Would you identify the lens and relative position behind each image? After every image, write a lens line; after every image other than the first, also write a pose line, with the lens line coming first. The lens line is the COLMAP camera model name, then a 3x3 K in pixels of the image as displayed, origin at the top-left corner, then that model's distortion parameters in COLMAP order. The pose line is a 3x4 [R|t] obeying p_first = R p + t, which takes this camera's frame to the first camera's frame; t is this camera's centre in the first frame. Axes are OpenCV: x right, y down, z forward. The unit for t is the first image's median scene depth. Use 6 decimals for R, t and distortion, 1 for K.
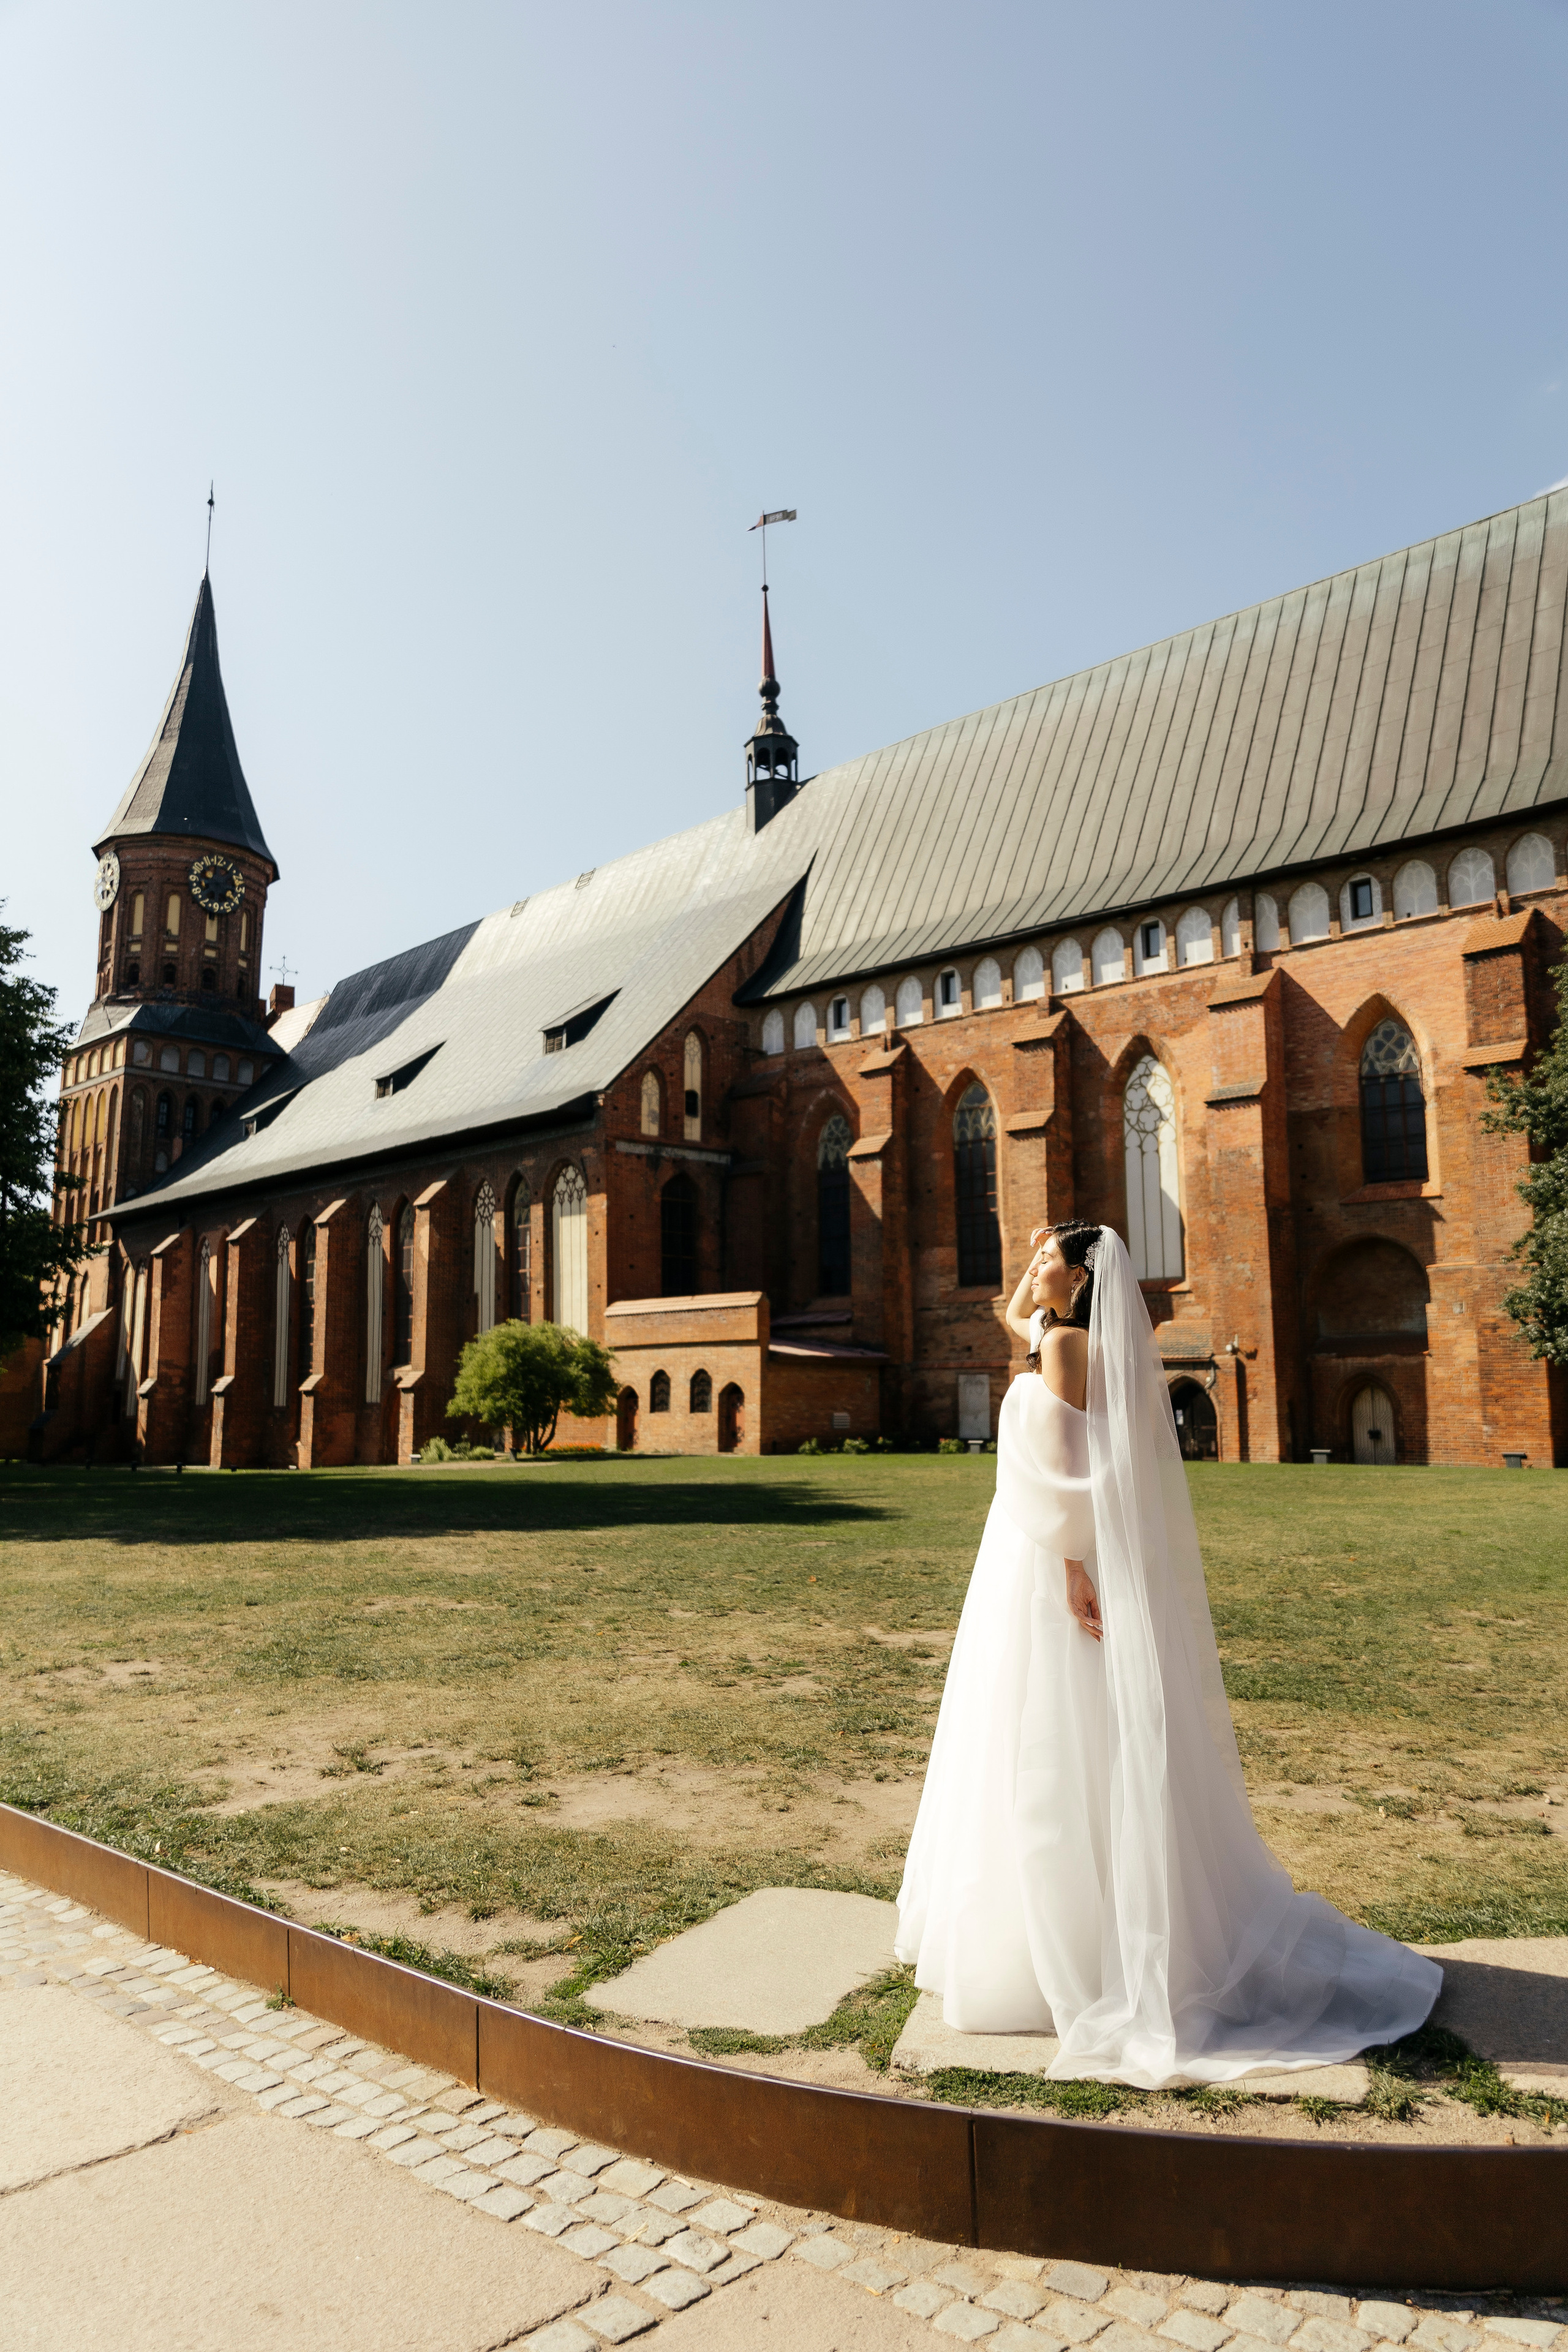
lens RADIAL K [[1584.1, 0, 772.5], [0, 1584.1, 1172.6], [0, 0, 1]] dist [0.006083, -0.007544]
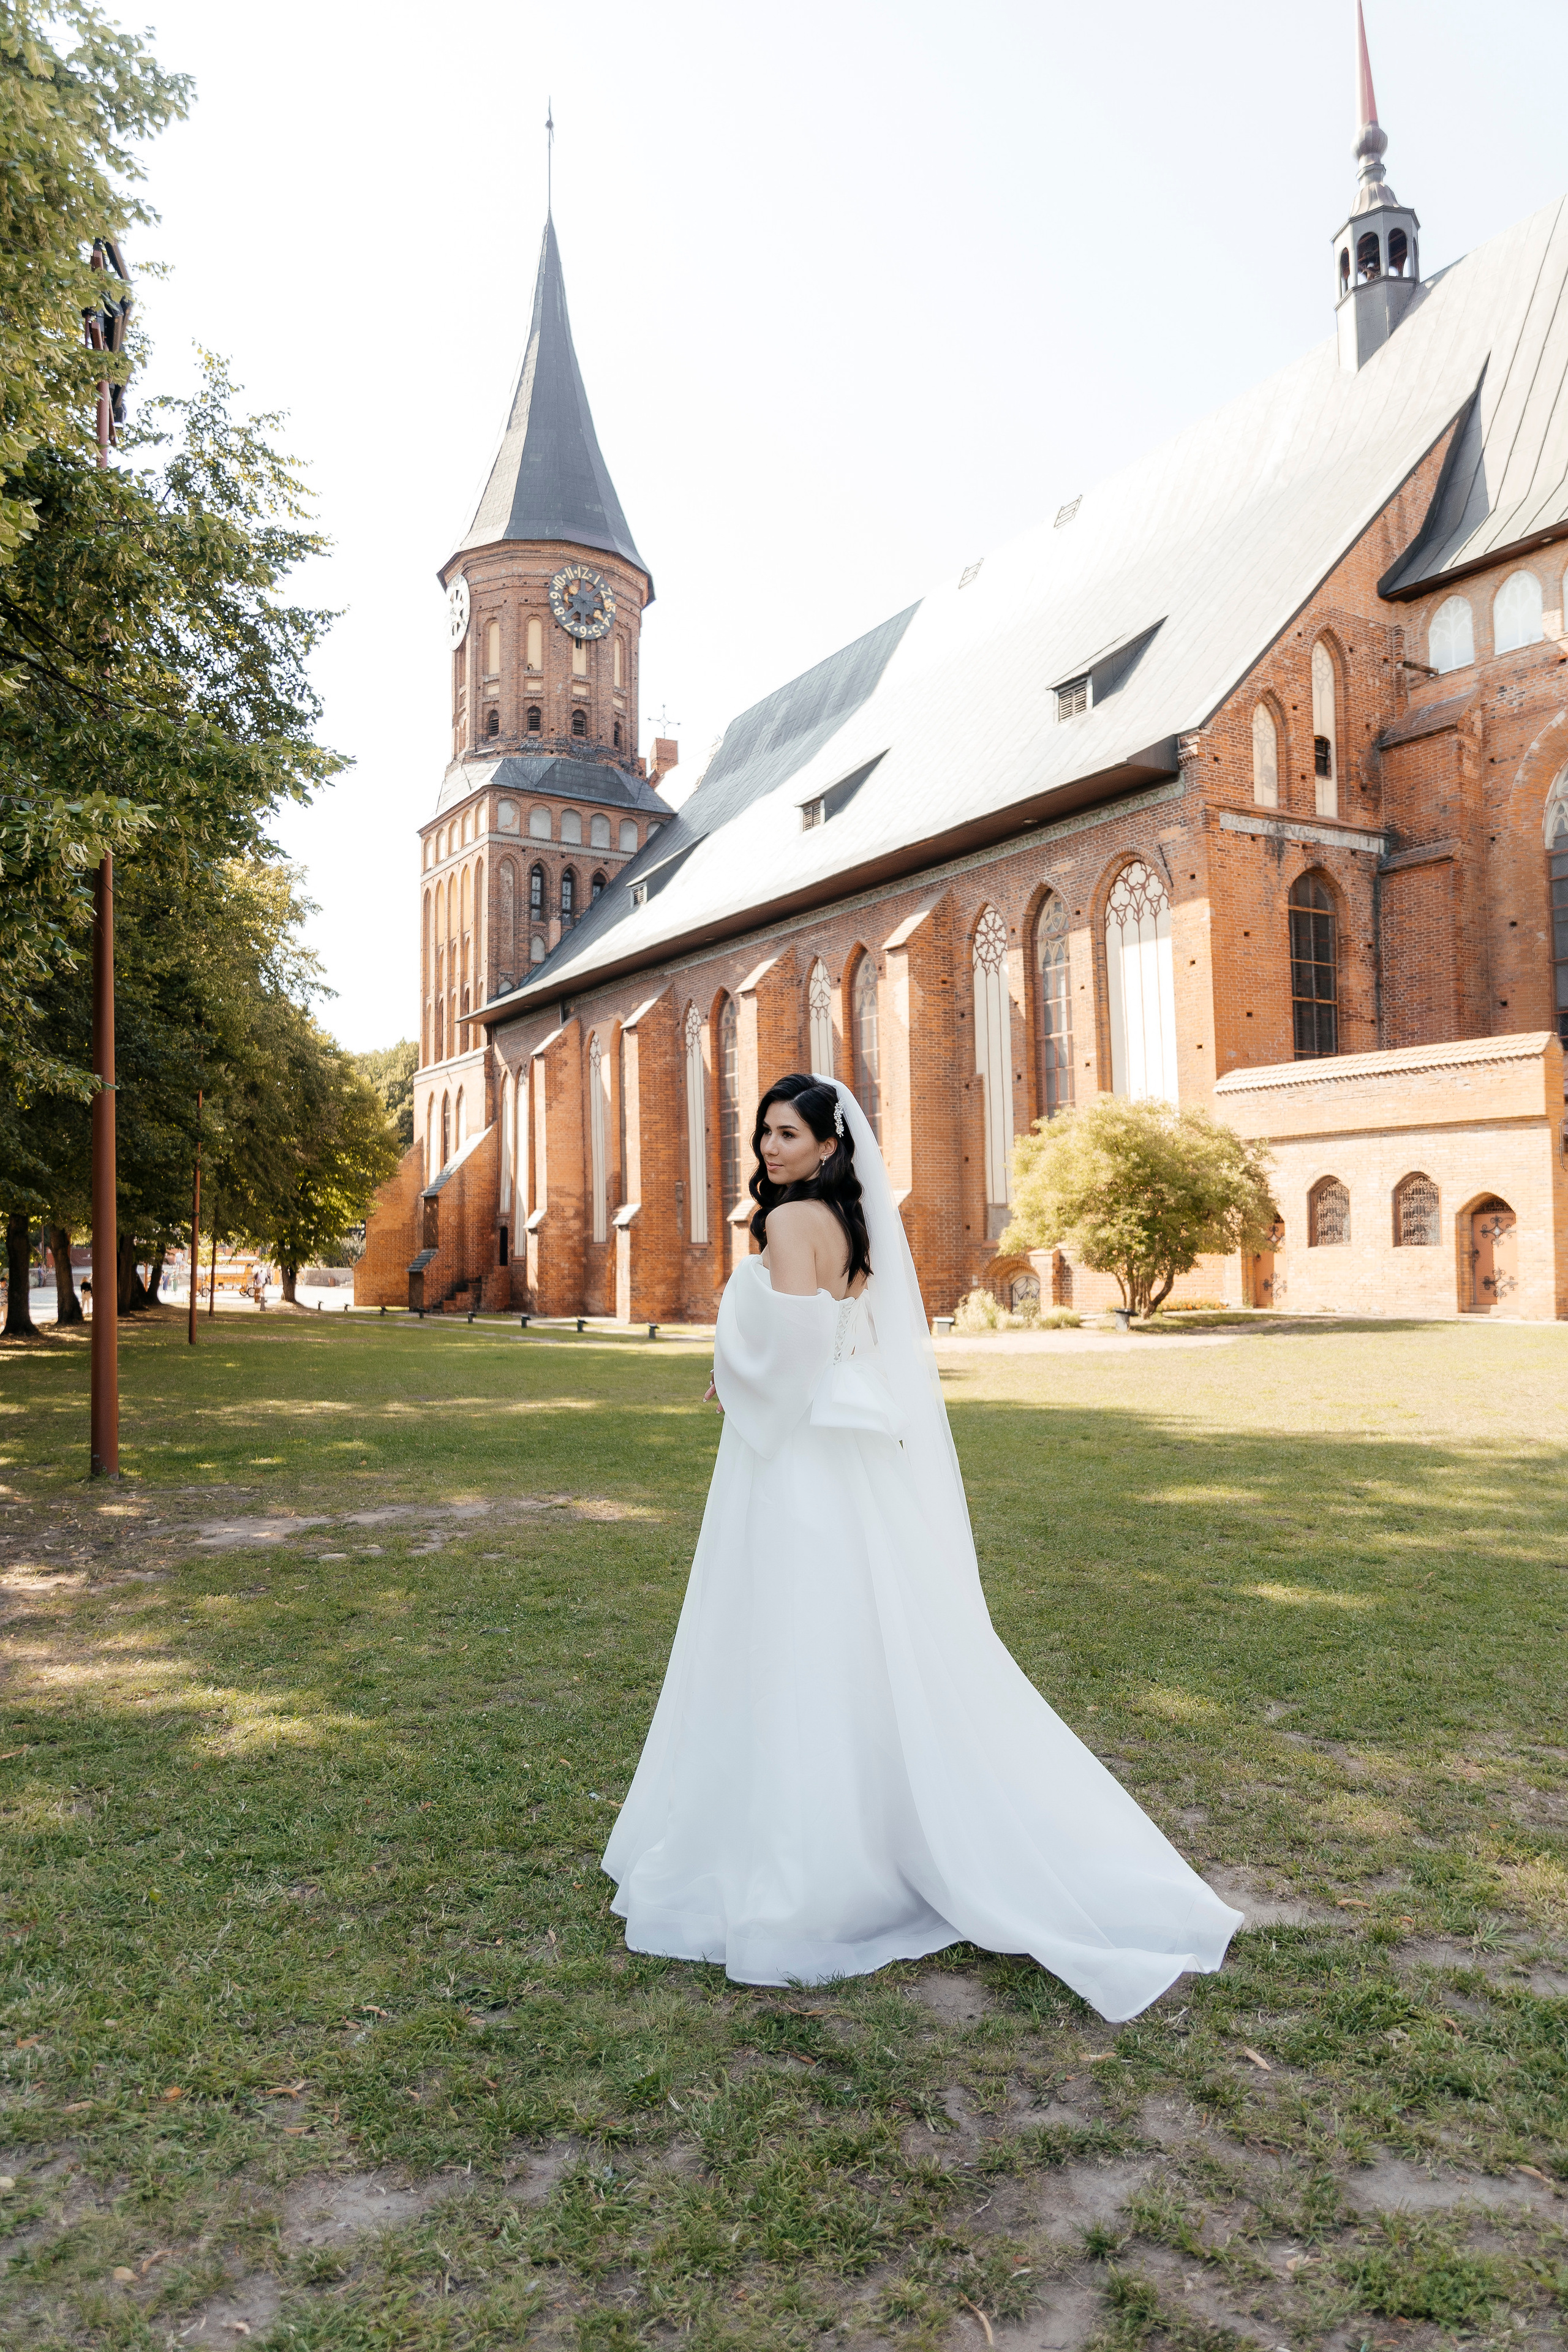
lens RADIAL K [[1567.5, 0, 778.2], [0, 1567.5, 1173.2], [0, 0, 1]] dist [0.002786, -0.006913]
pose [[0.974731, -0.019830, -0.222498, -0.115495], [0.042846, 0.994155, 0.099099, 0.045128], [0.219232, -0.106128, 0.969884, 0.306470]]
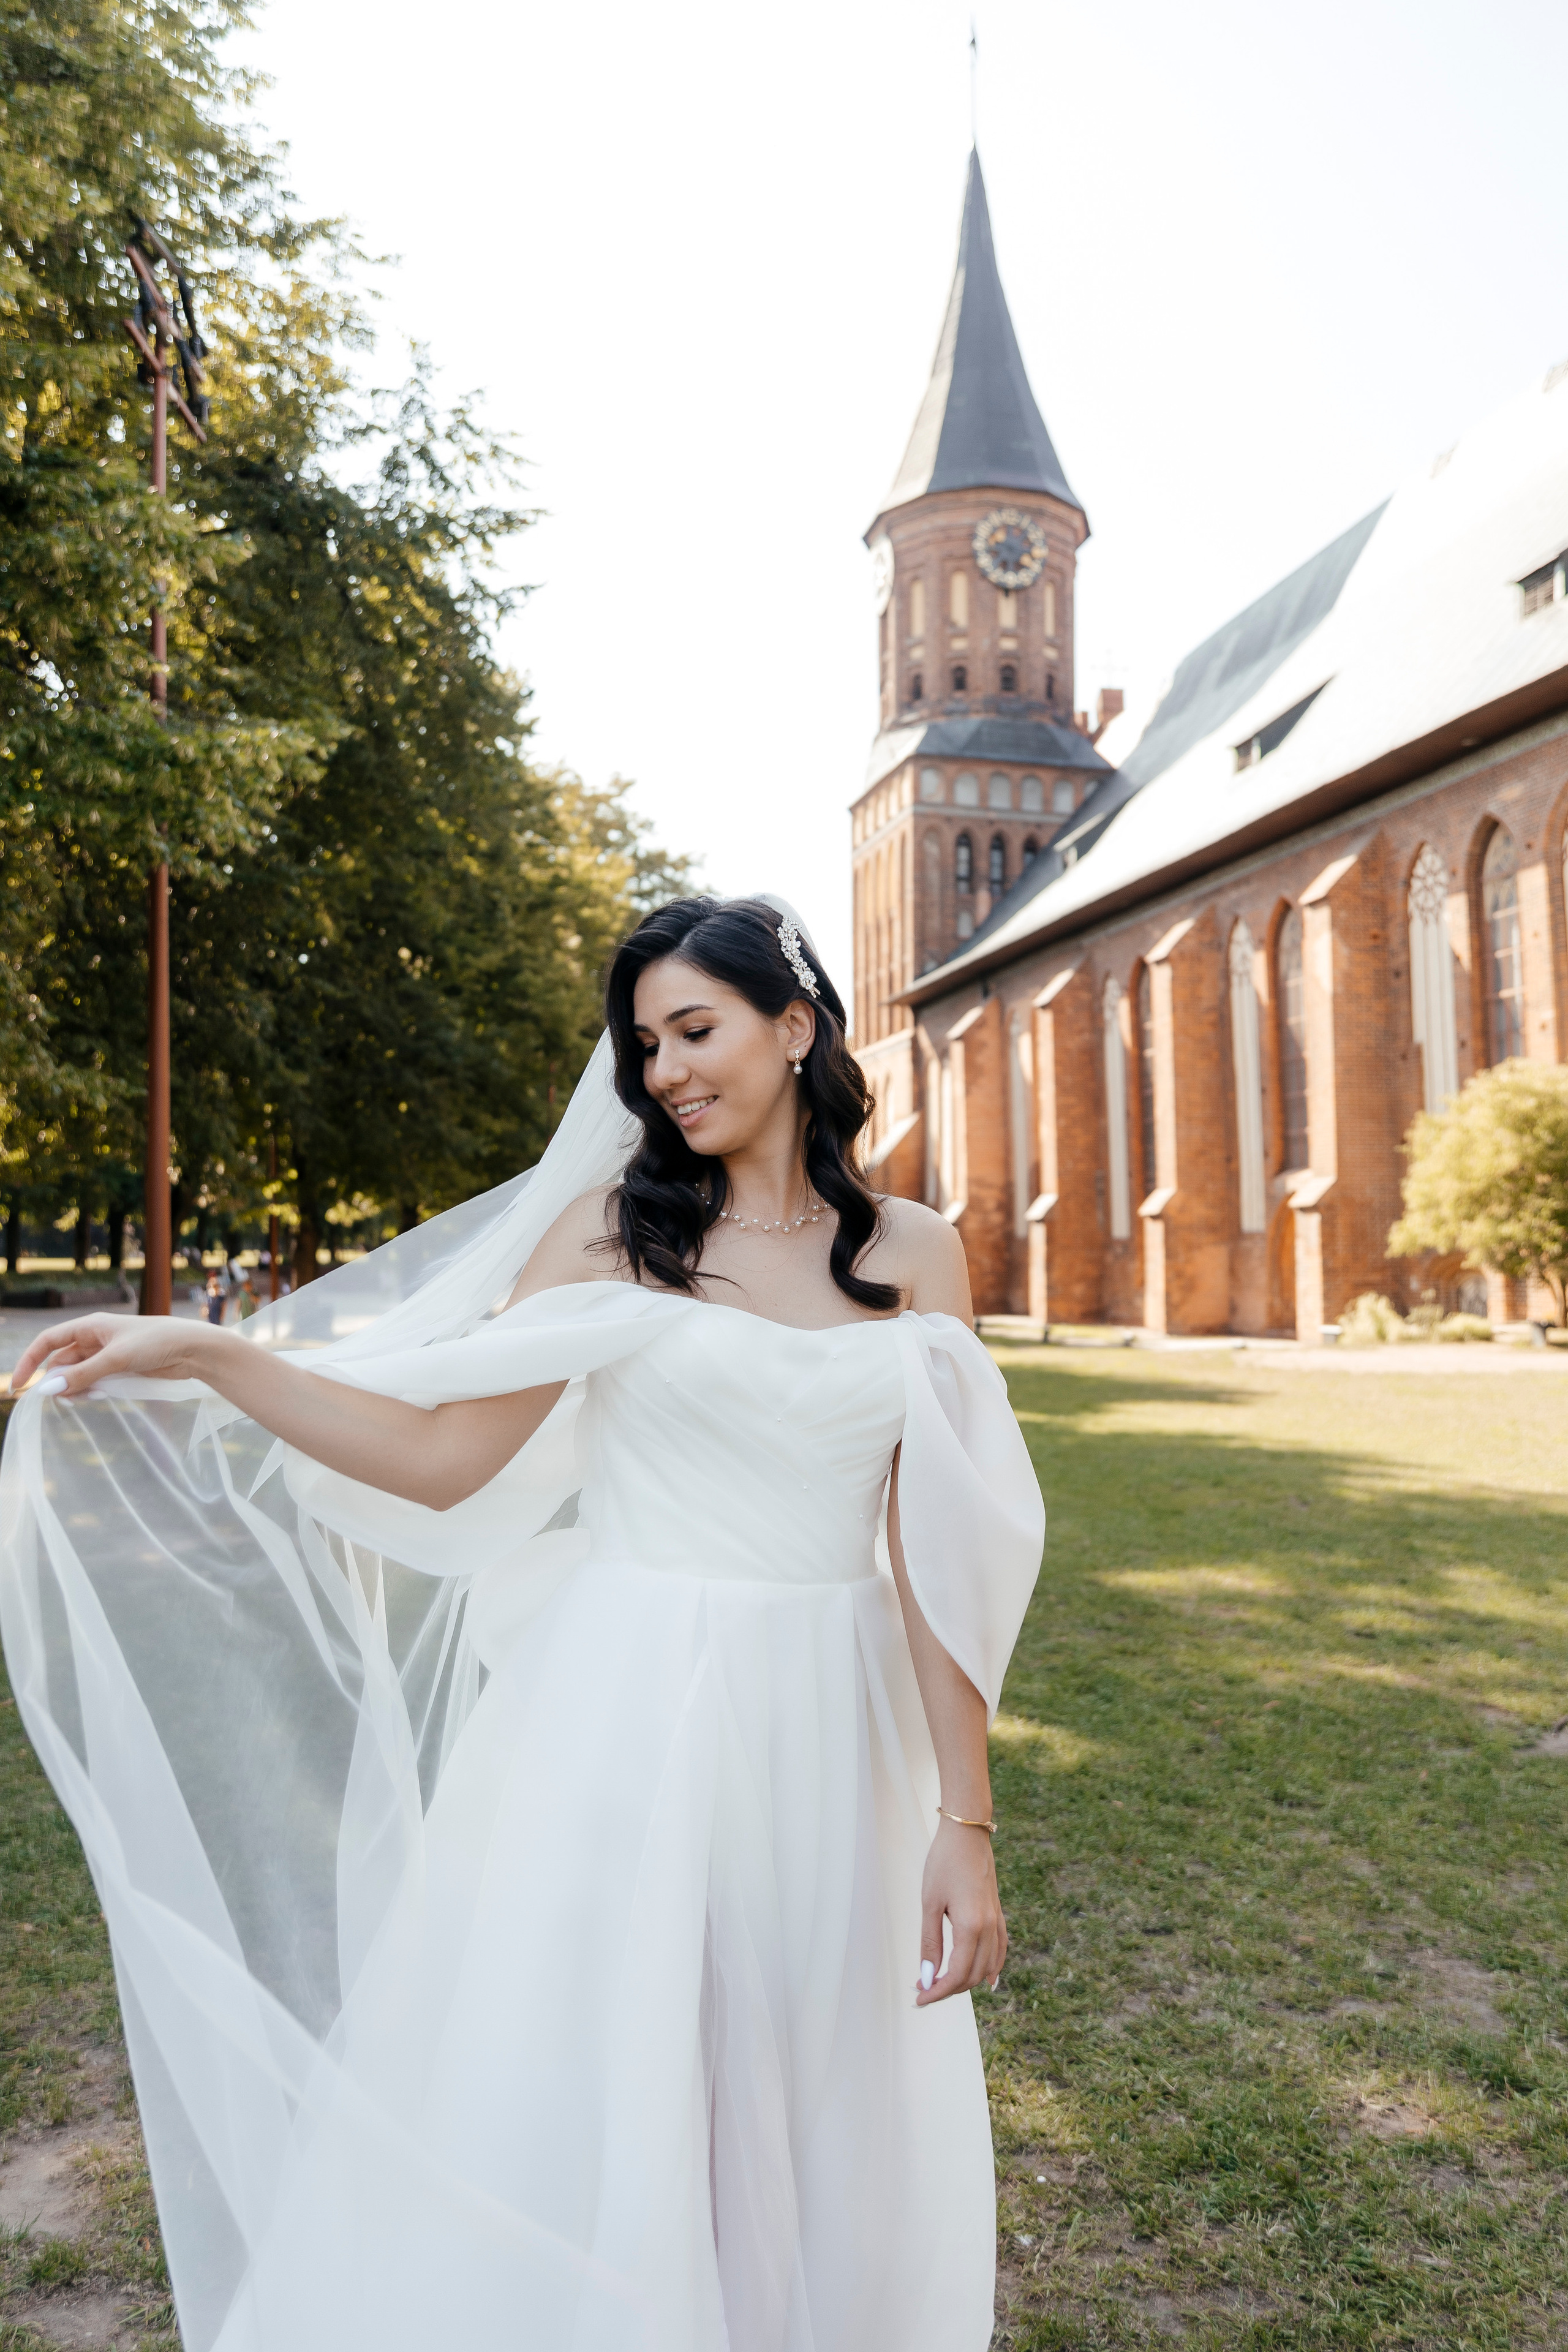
lens RADIAL K [[1663.6, 0, 780.3], [0, 1663.6, 1172.8], [0, 0, 1]] dist [-0.005198, 0.001557]
pose [[0.862479, -0.027593, -0.505341, -0.077496], [0.082303, 0.992868, 0.086254, 0.048603], [0.499357, -0.115983, 0.858598, 0.332958]]
